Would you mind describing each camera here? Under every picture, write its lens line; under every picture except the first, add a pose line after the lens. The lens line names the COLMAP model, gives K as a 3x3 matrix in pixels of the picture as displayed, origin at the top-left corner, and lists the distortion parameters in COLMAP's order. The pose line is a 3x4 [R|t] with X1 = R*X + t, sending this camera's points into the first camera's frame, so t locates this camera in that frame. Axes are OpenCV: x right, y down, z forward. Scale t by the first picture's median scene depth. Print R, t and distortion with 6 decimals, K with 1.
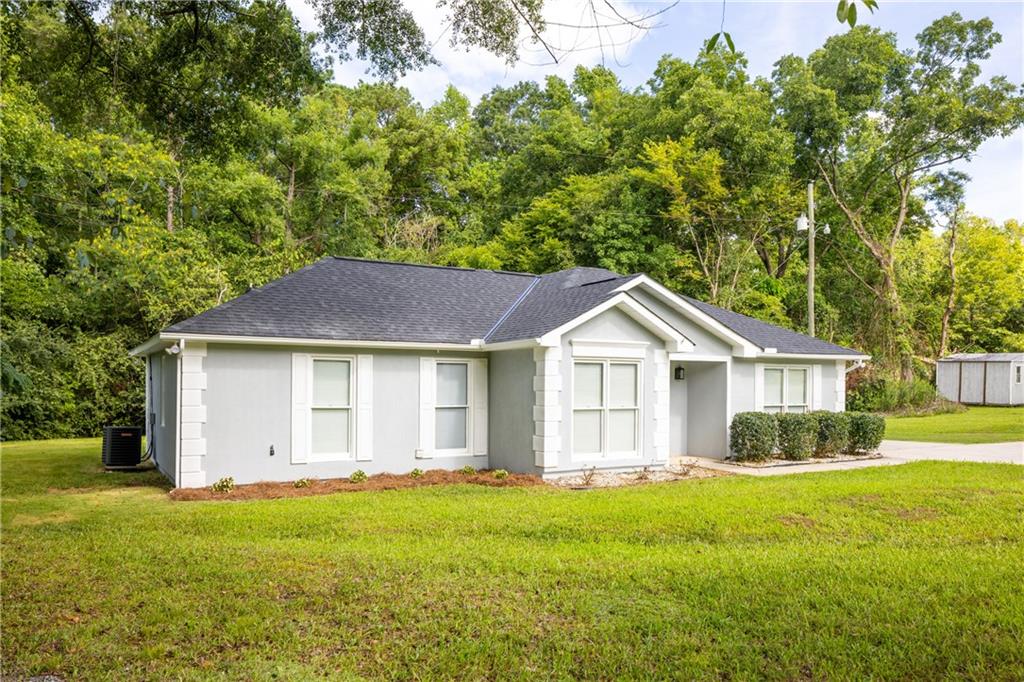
lens RADIAL K [[719.2, 0, 507.6], [0, 719.2, 381.2], [0, 0, 1]] dist [-0.002157, -0.002407]
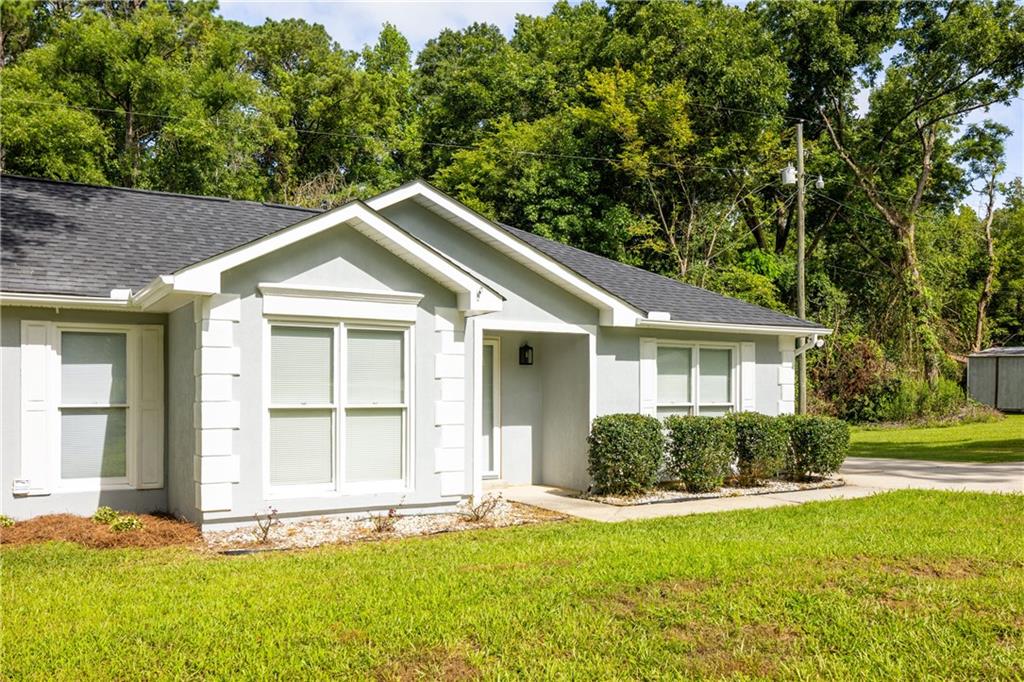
lens RADIAL K [[825.9, 0, 511.8], [0, 825.9, 397.8], [0, 0, 1]] dist [-0.014349, -0.003078]
pose [[0.999877, -0.005425, 0.014693, 0.094497], [0.005330, 0.999965, 0.006456, 0.009525], [-0.014728, -0.006377, 0.999871, 0.118778]]
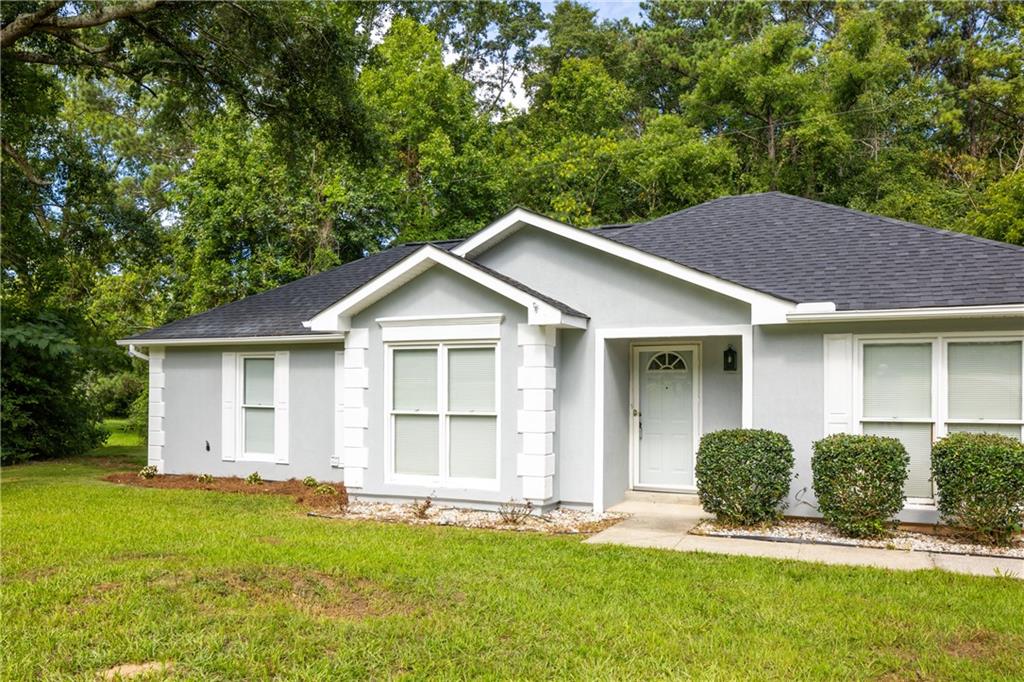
lens RADIAL K [[859.8, 0, 482.5], [0, 859.8, 387.5], [0, 0, 1]] dist [-0.002104, -0.008168]
pose [[0.566256, -0.007730, -0.824193, 0.301317], [0.002607, 0.999968, -0.007587, 0.006681], [0.824226, 0.002148, 0.566258, 0.199483]]
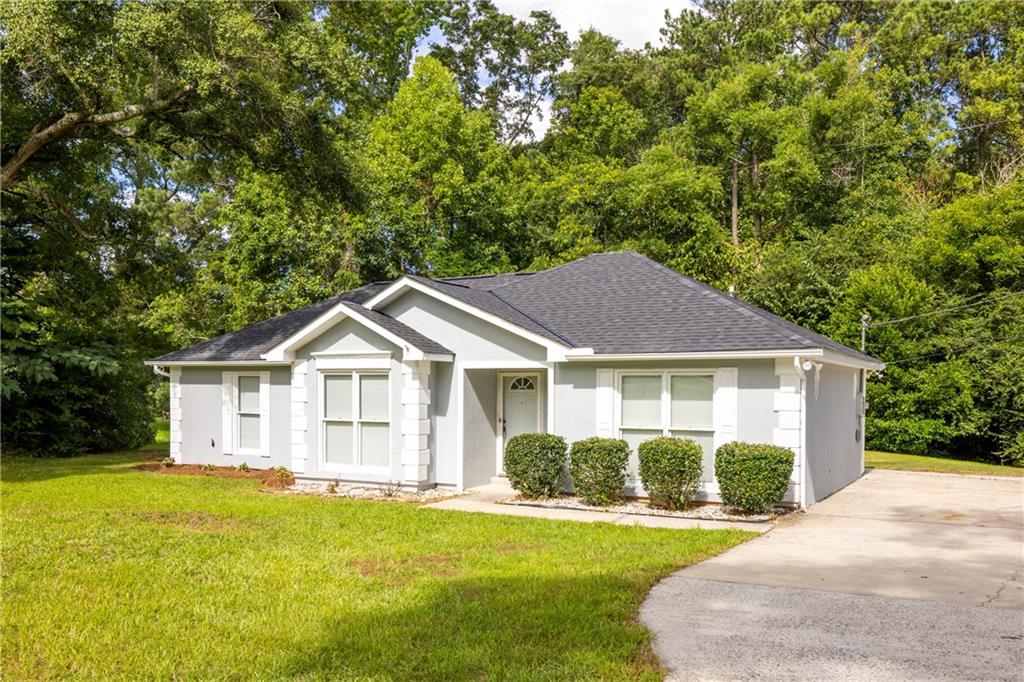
lens RADIAL K [[864.0, 0, 541.3], [0, 864.0, 408.1], [0, 0, 1]] dist [-0.004113, 0.004302]
pose [[0.542039, 0.017338, -0.840175, 0.452168], [0.000855, 0.999775, 0.021183, -0.001676], [0.840353, -0.012200, 0.541902, 0.203781]]
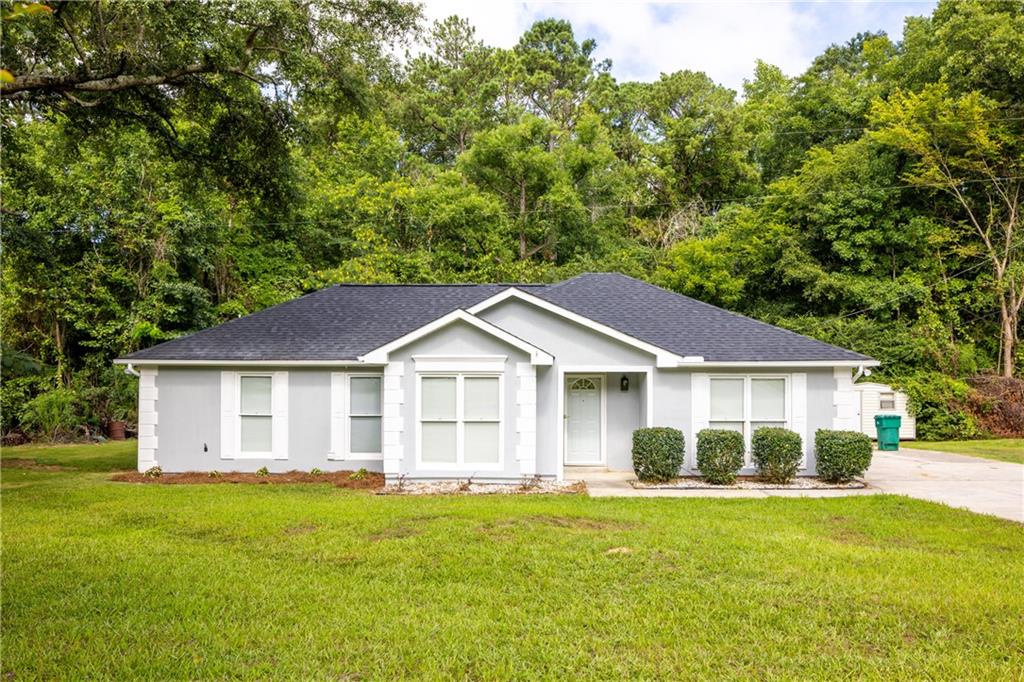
lens RADIAL K [[766.2, 0, 539.2], [0, 766.2, 373.9], [0, 0, 1]] dist [-0.005855, 0.000110]
pose [[0.870489, -0.006600, -0.492144, 0.278031], [0.003341, 0.999966, -0.007499, -0.007440], [0.492177, 0.004884, 0.870482, 0.033511]]
